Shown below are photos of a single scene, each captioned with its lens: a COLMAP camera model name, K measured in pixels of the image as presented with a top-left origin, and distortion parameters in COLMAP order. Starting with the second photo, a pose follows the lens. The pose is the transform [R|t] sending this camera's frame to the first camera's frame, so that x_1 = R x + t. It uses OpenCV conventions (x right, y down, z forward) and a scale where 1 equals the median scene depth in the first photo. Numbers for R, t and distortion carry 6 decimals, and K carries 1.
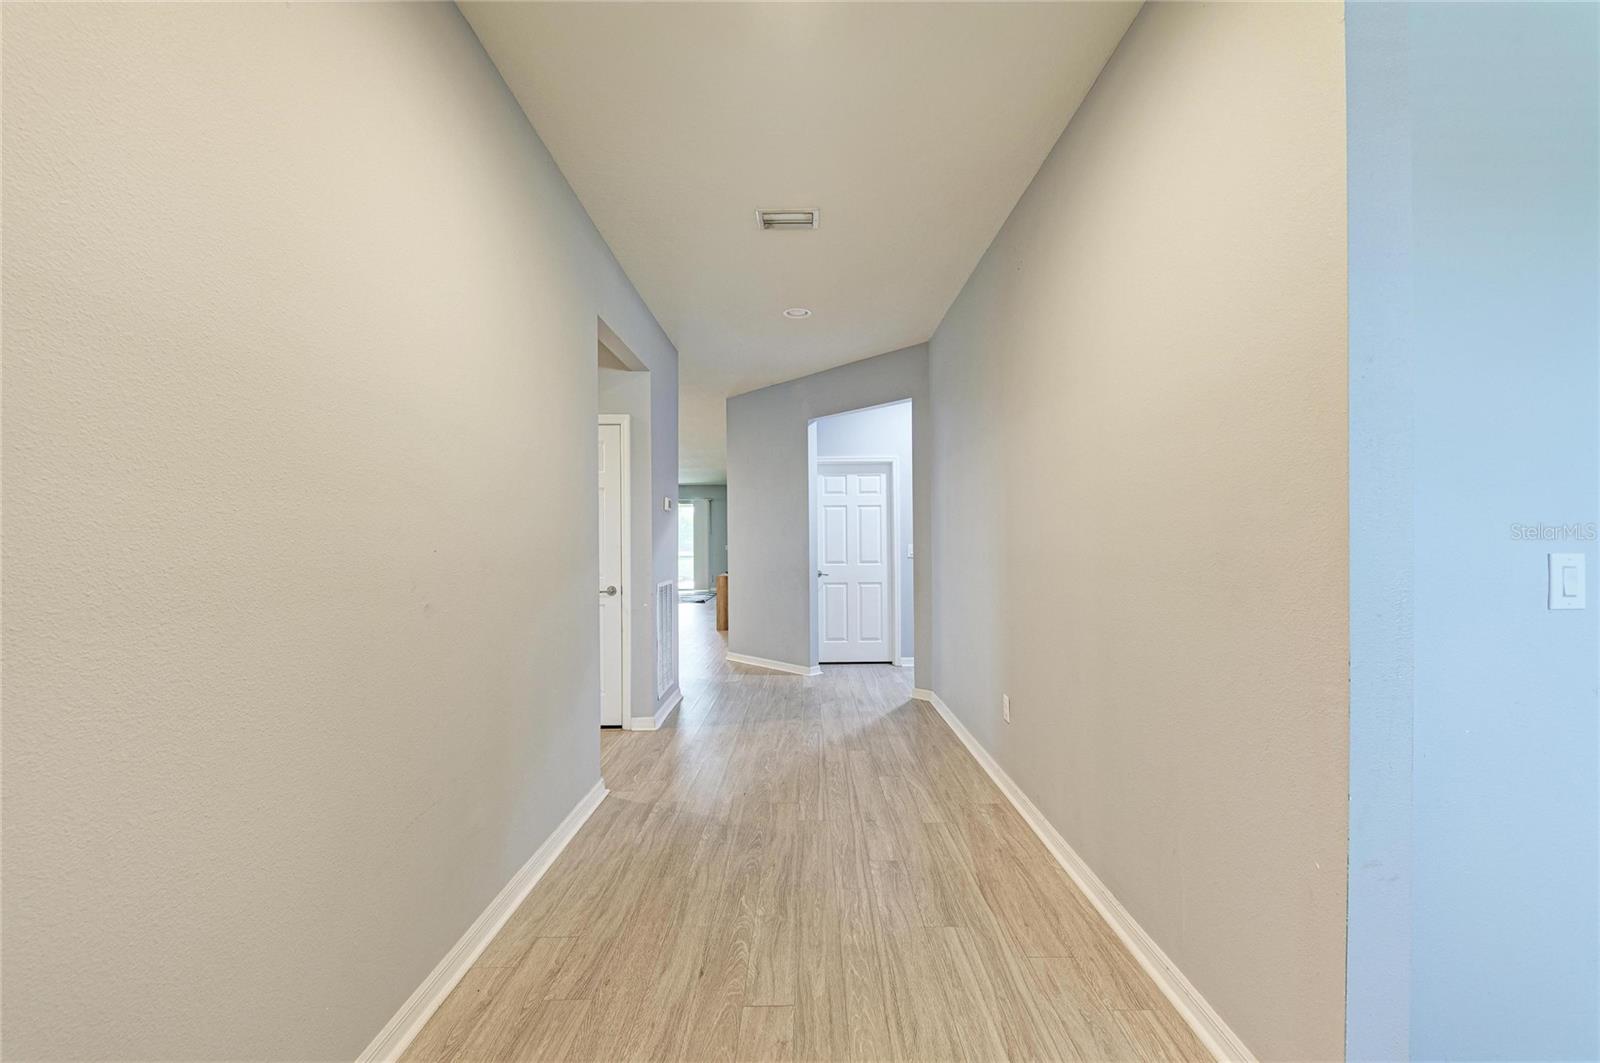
lens RADIAL K [[614.9, 0, 807.5], [0, 614.9, 542.5], [0, 0, 1]] dist [0.001193, -0.000807]
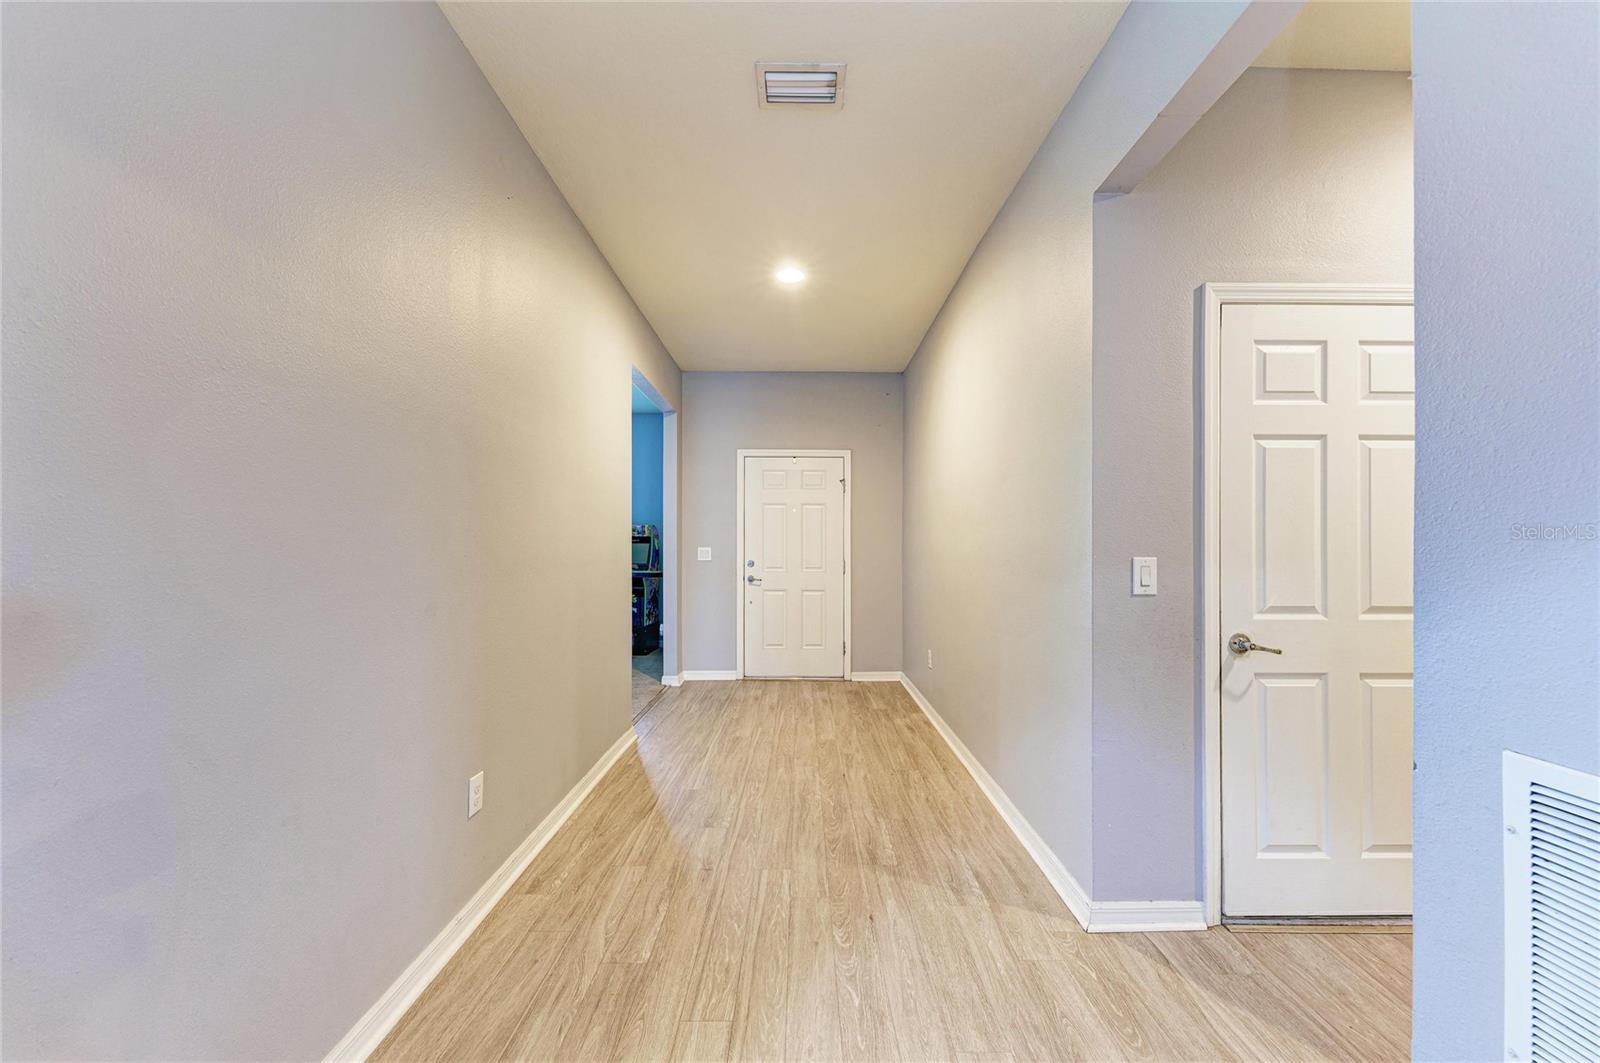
lens RADIAL K [[614.9, 0, 807.5], [0, 614.9, 542.5], [0, 0, 1]] dist [0.001193, -0.000807]
pose [[-0.999960, 0.001360, -0.008817, -0.032786], [0.001406, 0.999985, -0.005202, 0.004778], [0.008810, -0.005214, -0.999948, 2.022778]]
